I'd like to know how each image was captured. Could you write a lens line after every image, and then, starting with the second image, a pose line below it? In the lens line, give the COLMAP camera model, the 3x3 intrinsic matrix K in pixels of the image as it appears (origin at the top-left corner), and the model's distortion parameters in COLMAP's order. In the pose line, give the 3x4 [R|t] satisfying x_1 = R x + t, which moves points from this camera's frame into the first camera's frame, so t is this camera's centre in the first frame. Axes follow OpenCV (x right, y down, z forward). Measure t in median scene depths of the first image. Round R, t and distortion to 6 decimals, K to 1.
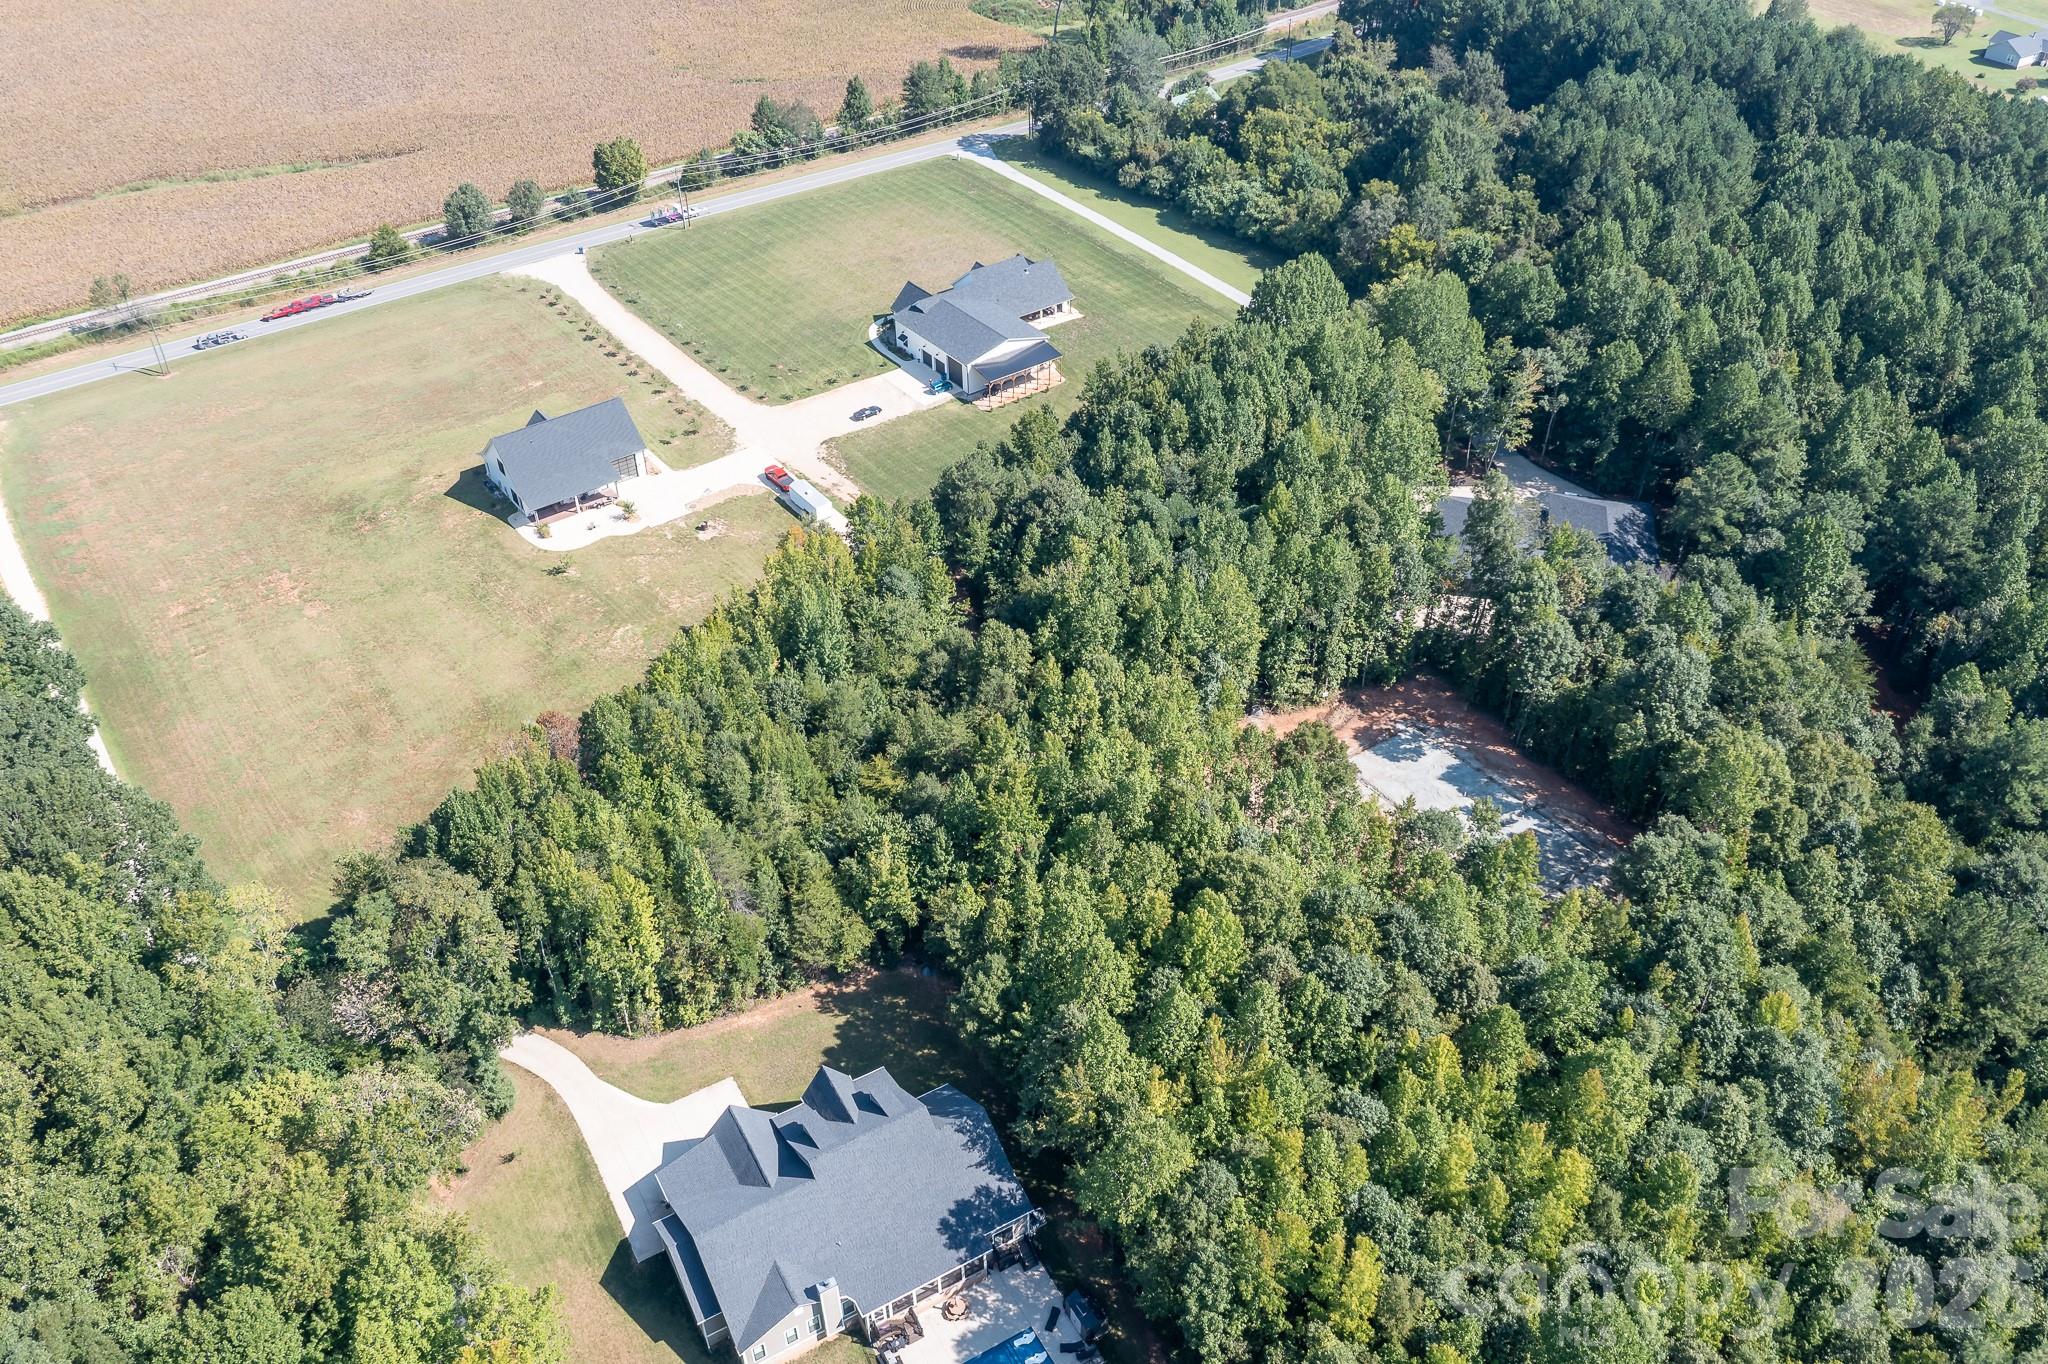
lens RADIAL K [[1615.7, 0, 1018.1], [0, 1615.7, 683.3], [0, 0, 1]] dist [-0.009299, 0.002849]
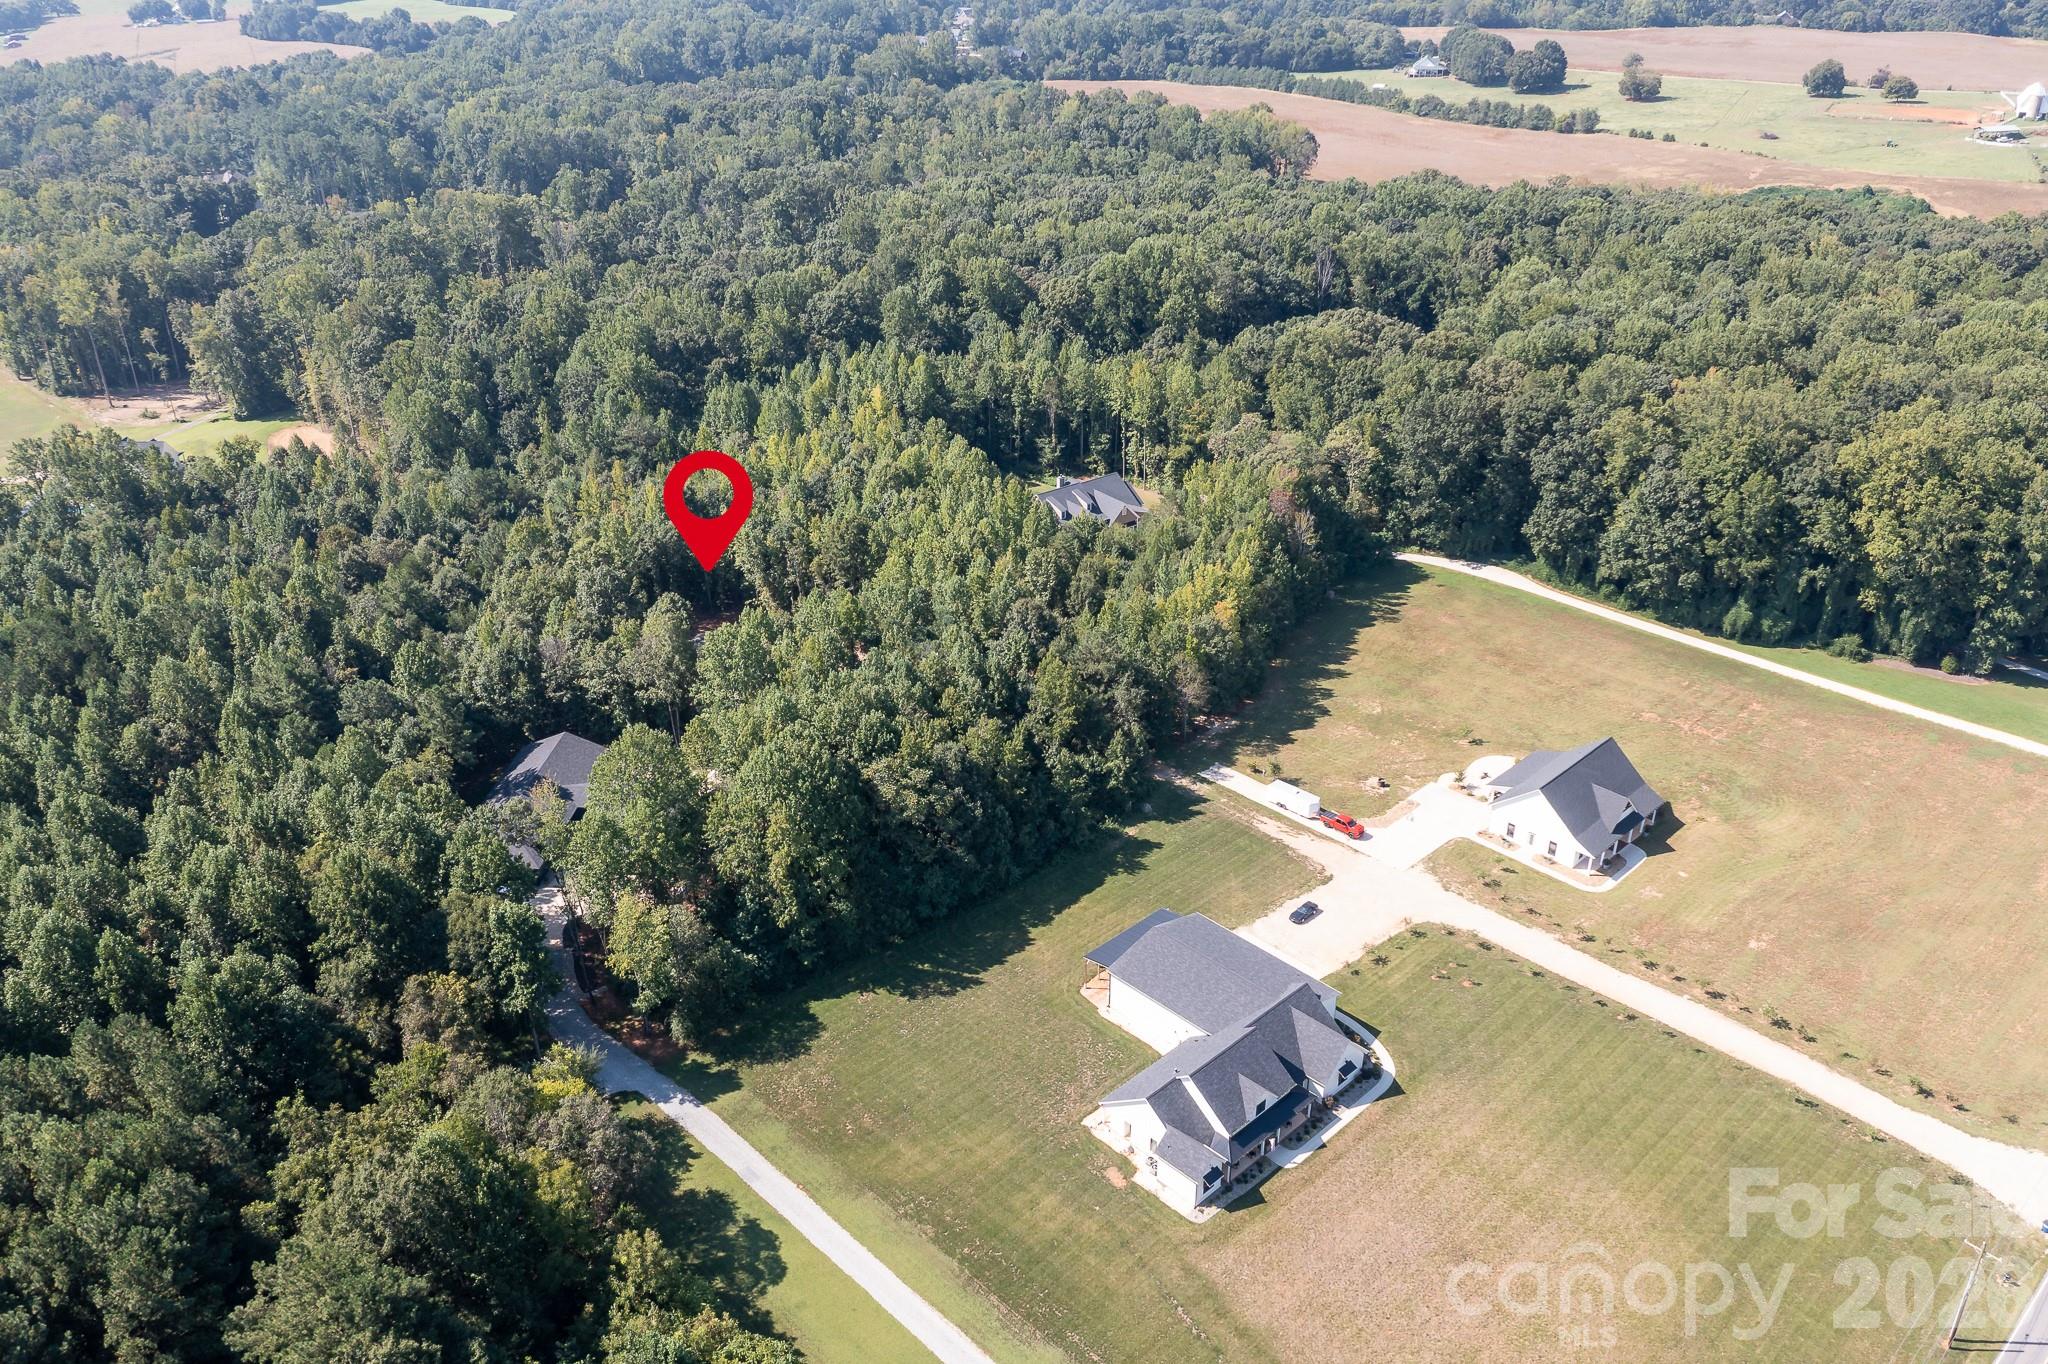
lens RADIAL K [[1615.7, 0, 1026.8], [0, 1615.7, 681.0], [0, 0, 1]] dist [-0.009299, 0.002849]
pose [[-0.990419, 0.079467, -0.112942, 0.125817], [-0.071770, 0.402524, 0.912592, -0.919962], [0.117982, 0.911954, -0.392964, 1.149637]]
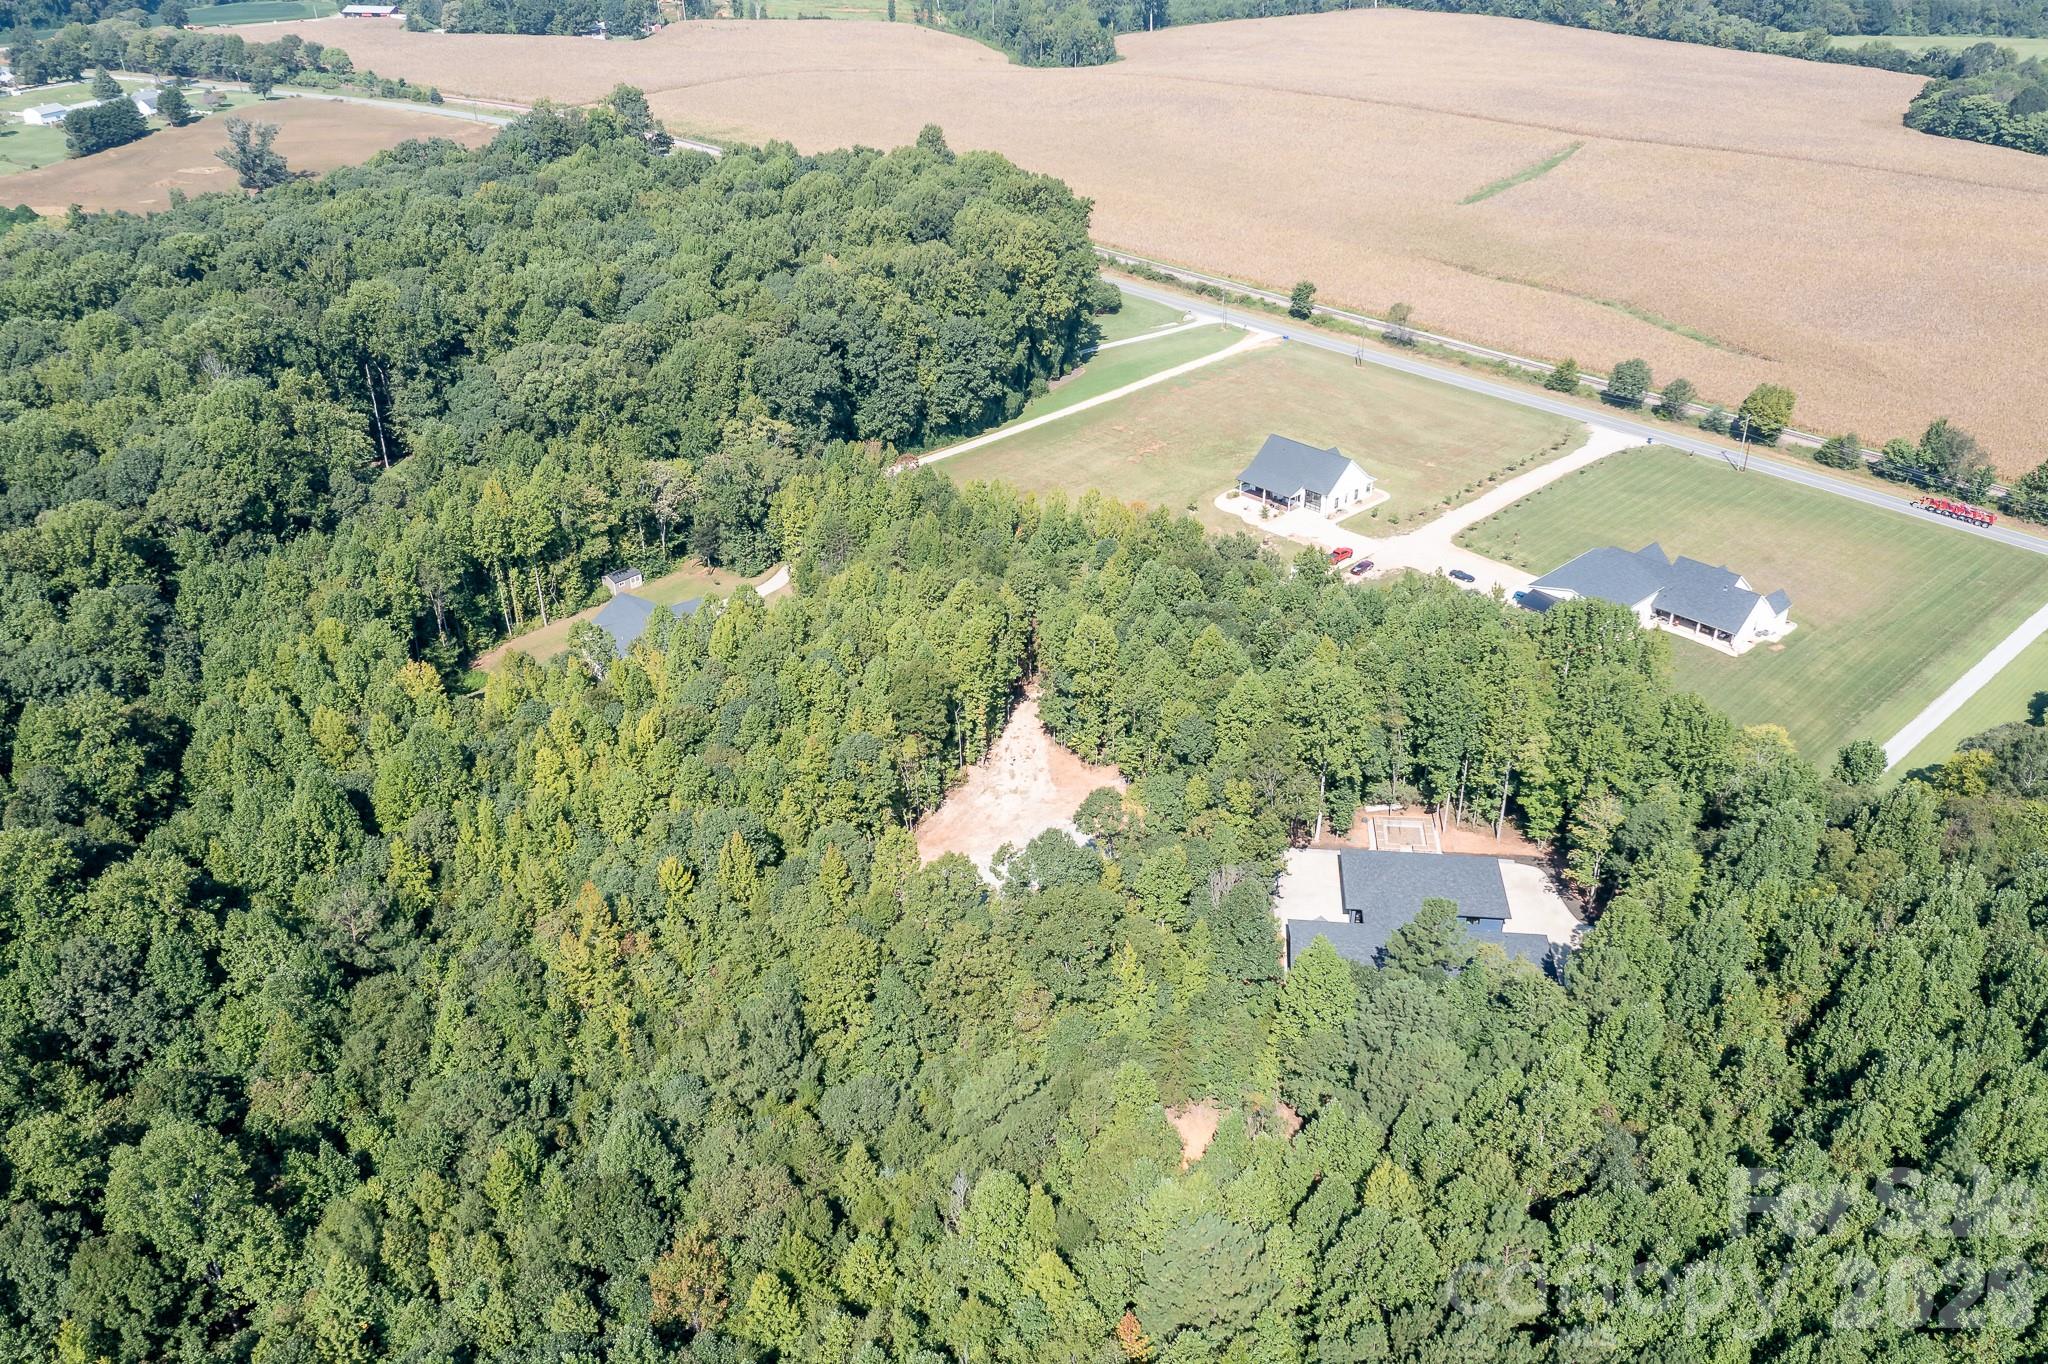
lens RADIAL K [[1615.7, 0, 1018.8], [0, 1615.7, 686.6], [0, 0, 1]] dist [-0.009299, 0.002849]
pose [[0.112471, 0.500504, -0.858398, 0.861589], [-0.610529, 0.716386, 0.337707, -0.293765], [0.783967, 0.486094, 0.386145, 0.331005]]
